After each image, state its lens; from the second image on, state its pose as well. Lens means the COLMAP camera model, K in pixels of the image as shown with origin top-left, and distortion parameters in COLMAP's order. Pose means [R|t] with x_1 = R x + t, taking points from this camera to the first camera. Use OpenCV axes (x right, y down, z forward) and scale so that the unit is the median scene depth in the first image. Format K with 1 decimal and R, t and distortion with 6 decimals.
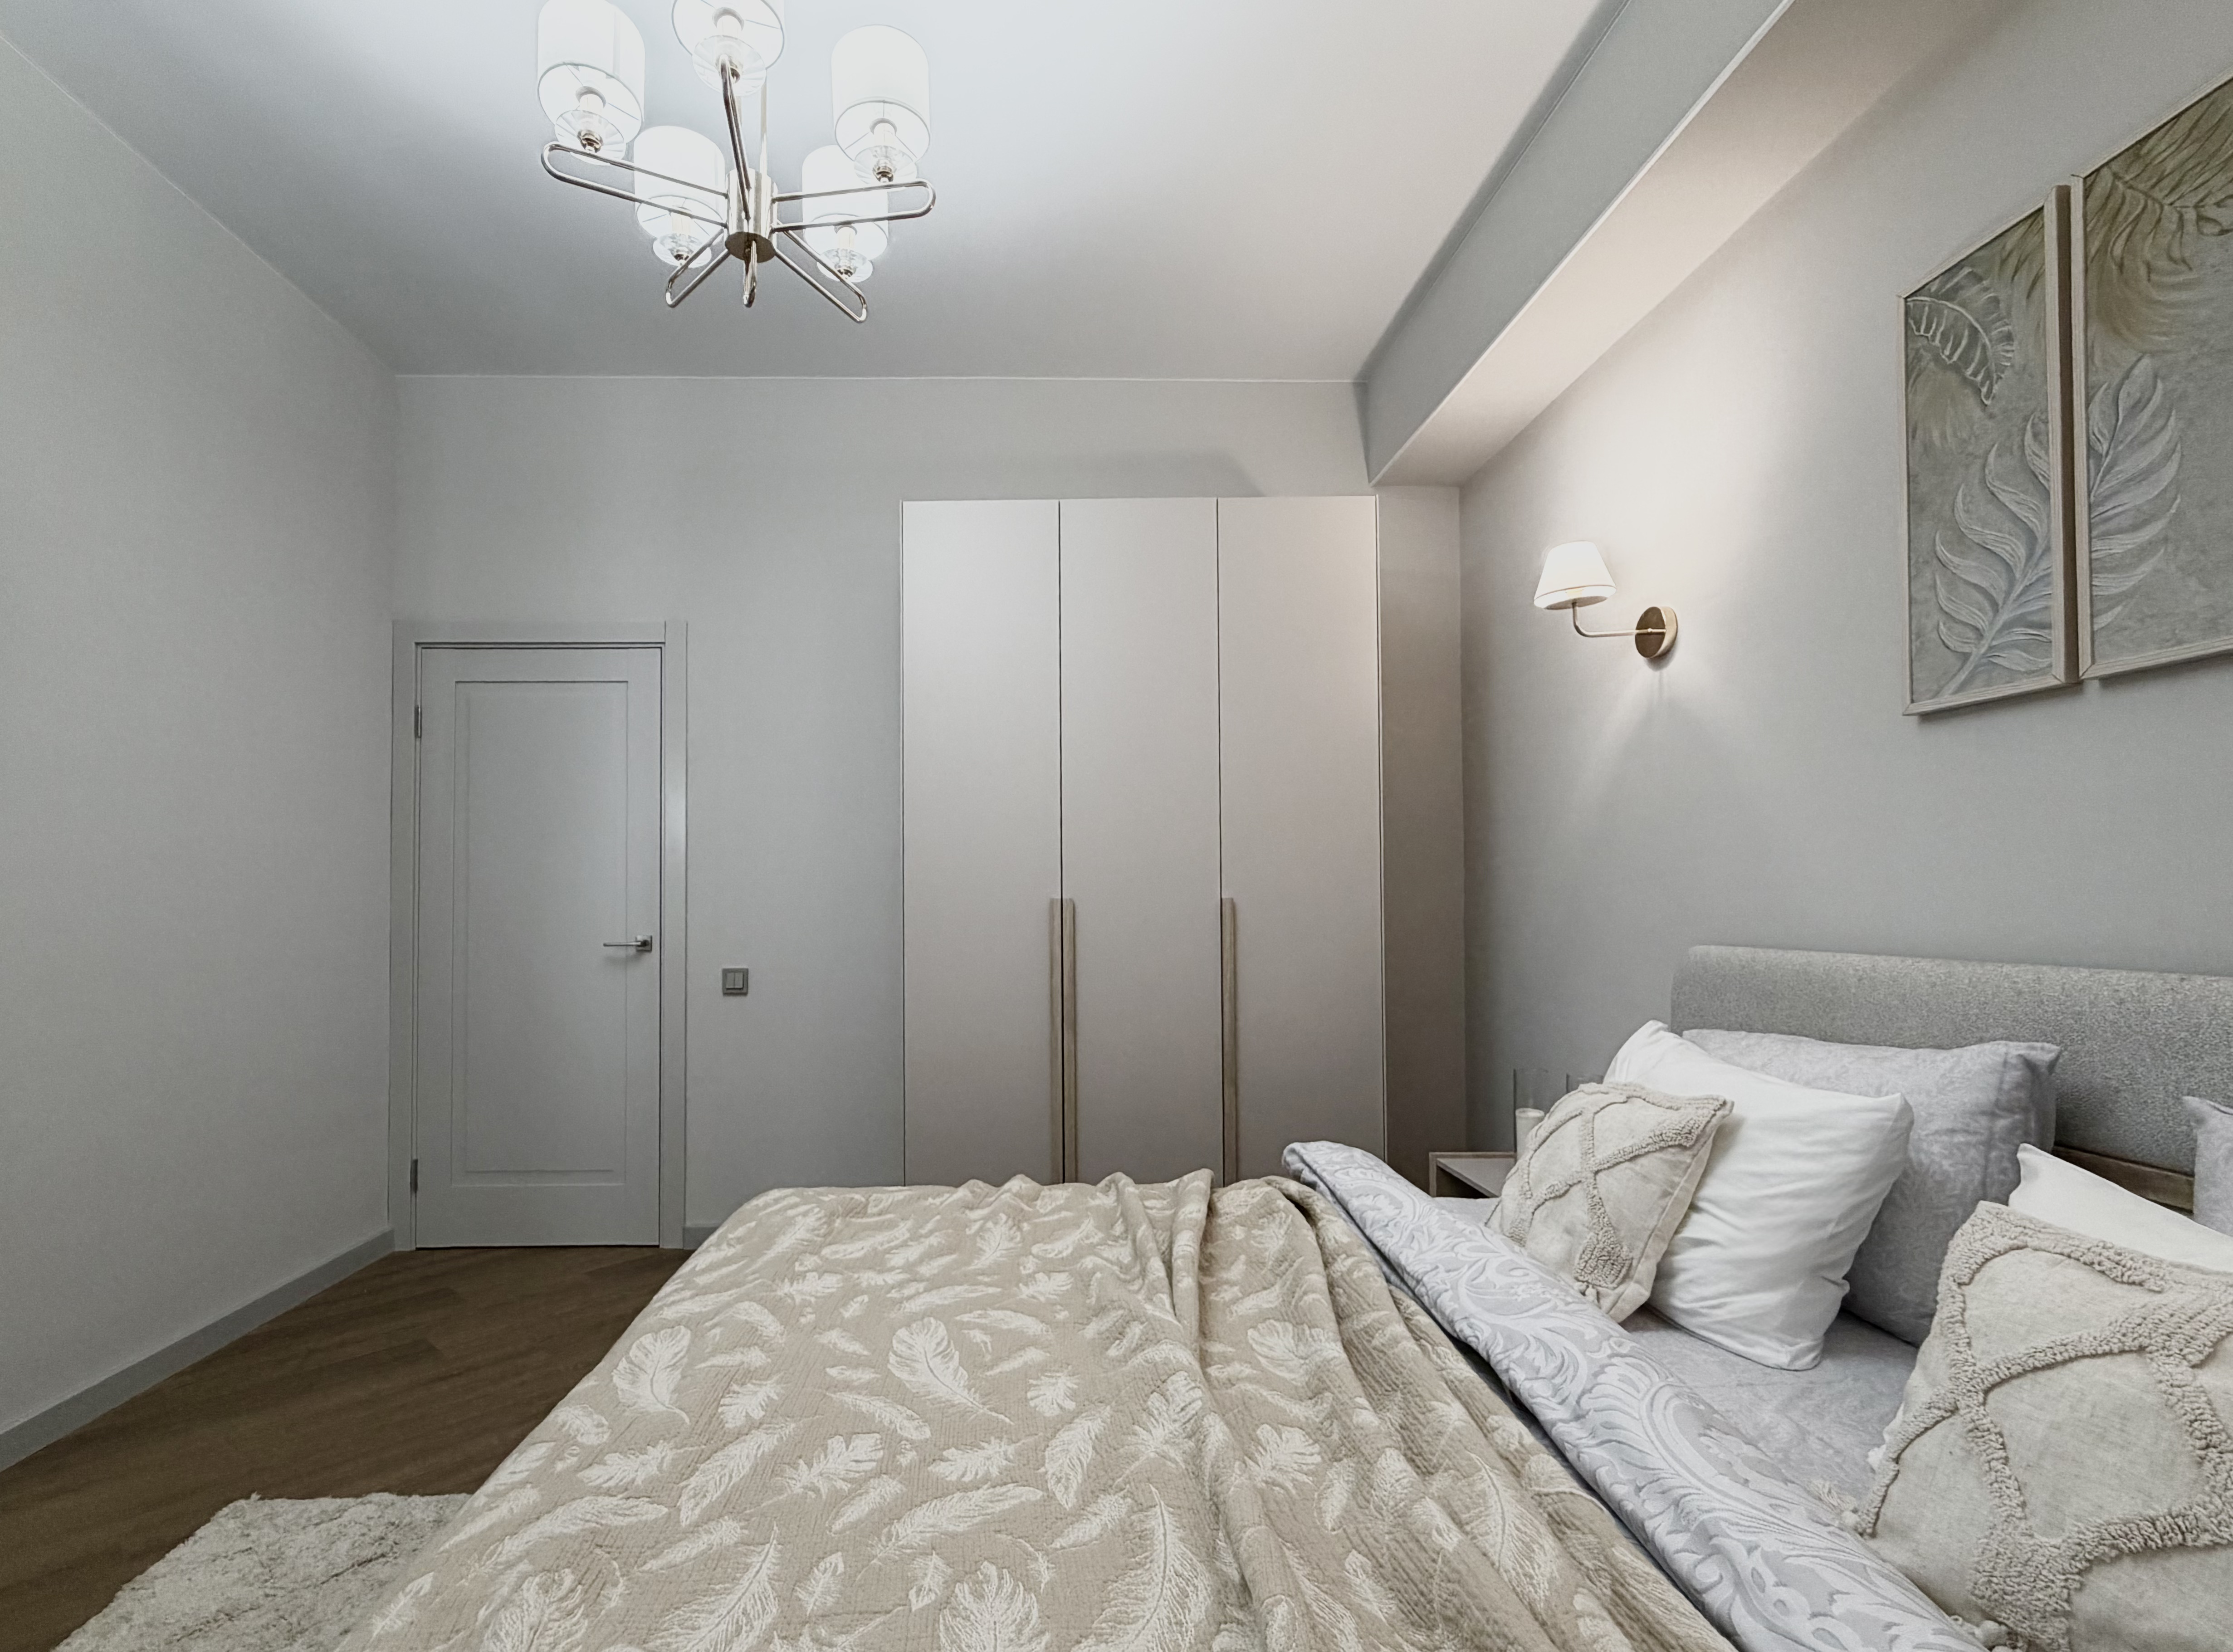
lens RADIAL K [[1036.0, 0, 1030.4], [0, 1036.0, 876.9], [0, 0, 1]] dist [0.005224, -0.001243]
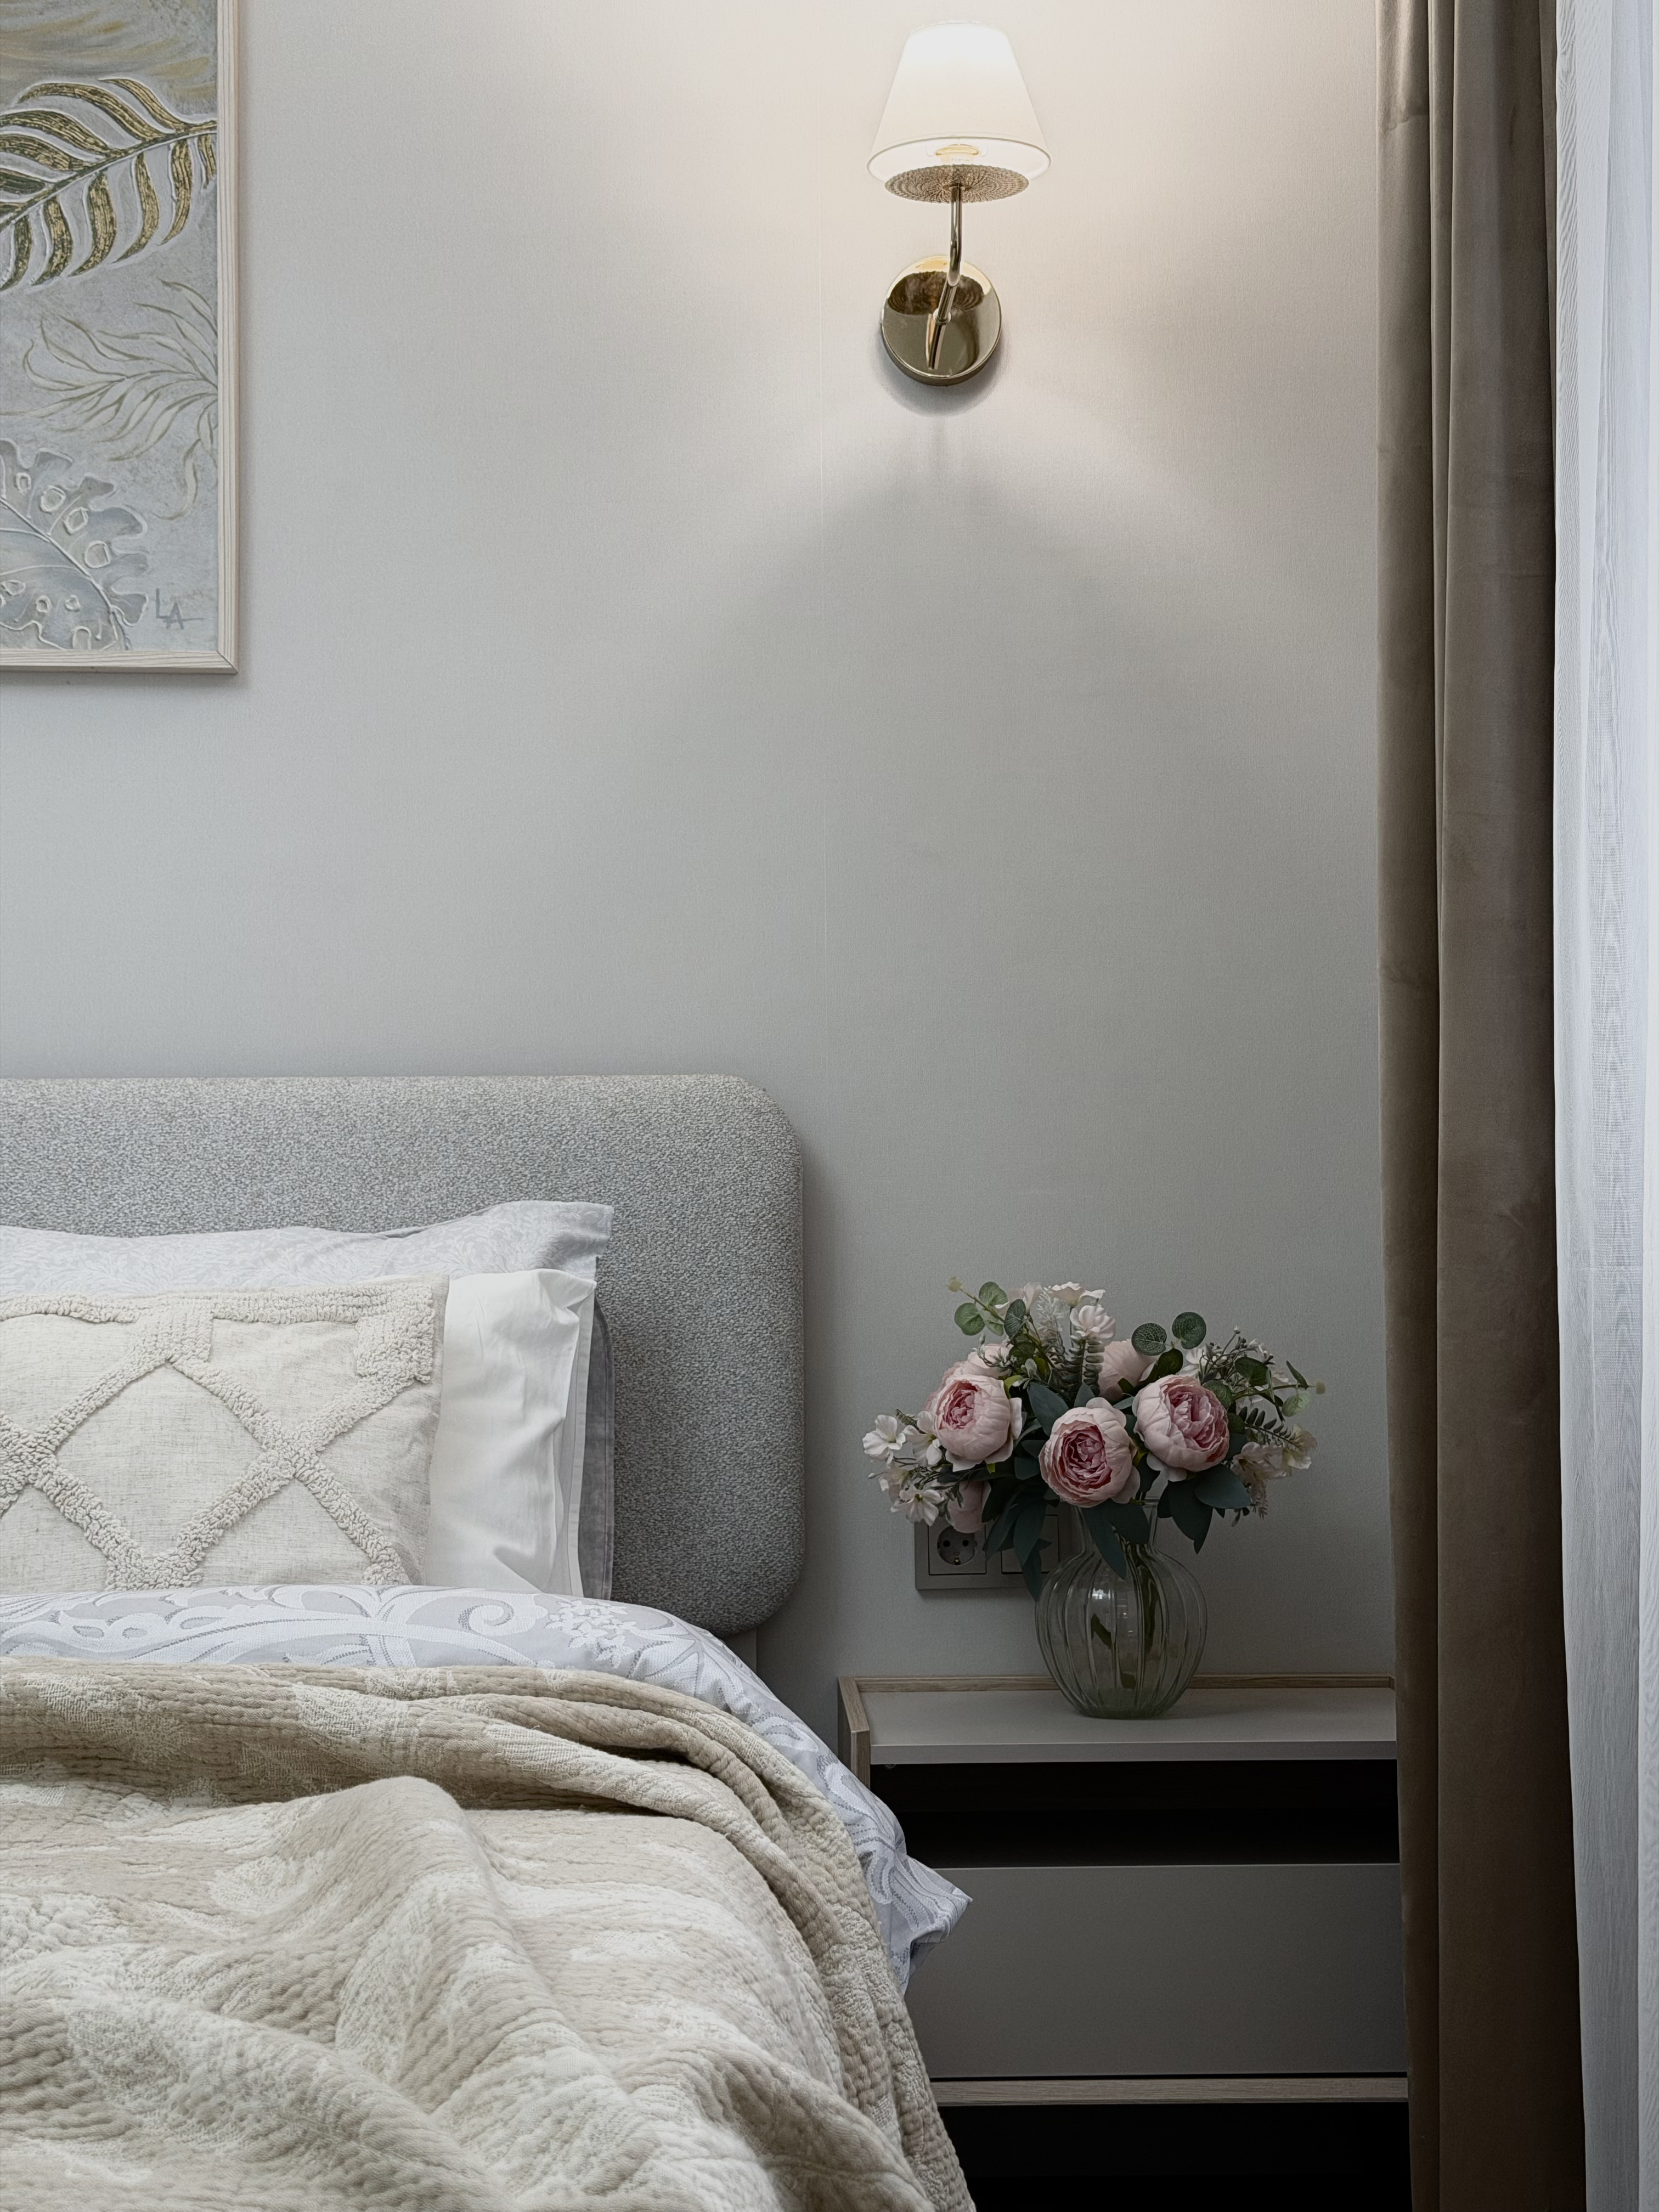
lens RADIAL K [[3141.5, 0, 849.8], [0, 3141.5, 1117.9], [0, 0, 1]] dist [0.080728, 0.000000]
pose [[-0.018590, 0.066632, 0.997604, -1.034972], [-0.016028, 0.997629, -0.066932, 0.228865], [-0.999699, -0.017233, -0.017478, 0.233795]]
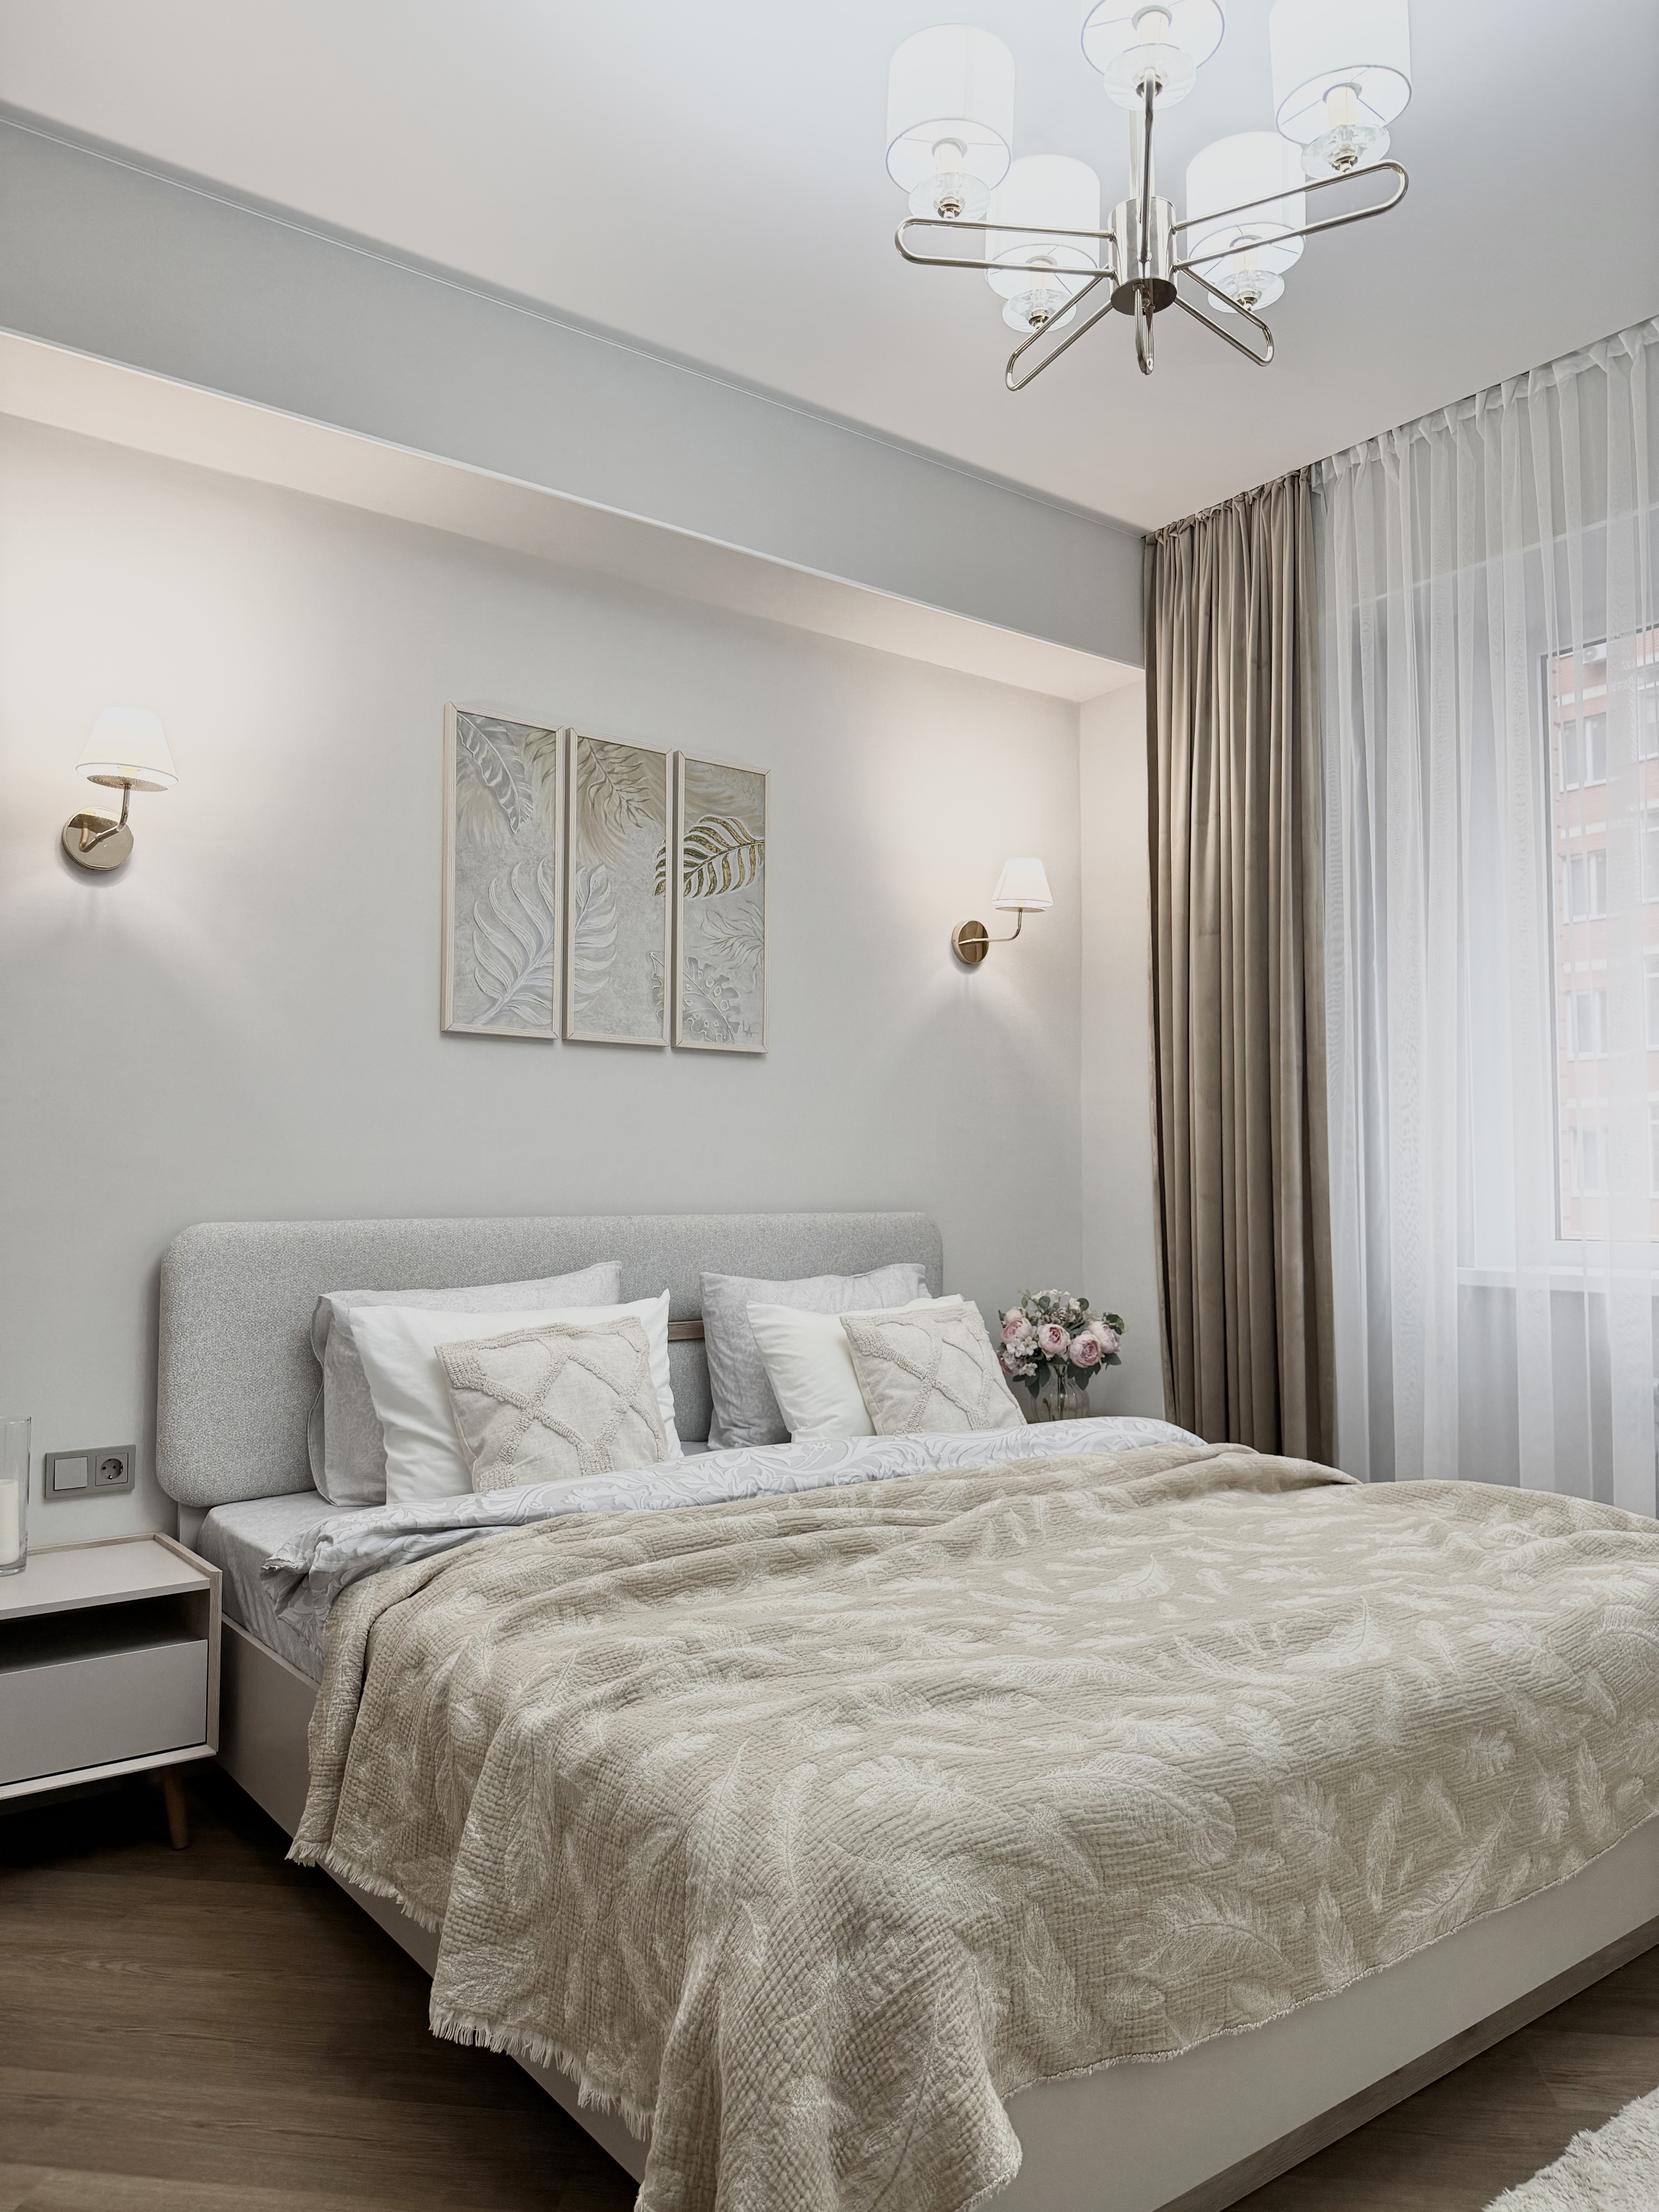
lens RADIAL K [[1527.6, 0, 831.8], [0, 1527.6, 1110.4], [0, 0, 1]] dist [0.041704, -0.060532]
pose [[-0.591457, 0.041645, 0.805261, -1.116323], [-0.019126, 0.997660, -0.065643, 0.067747], [-0.806110, -0.054226, -0.589276, 2.009149]]
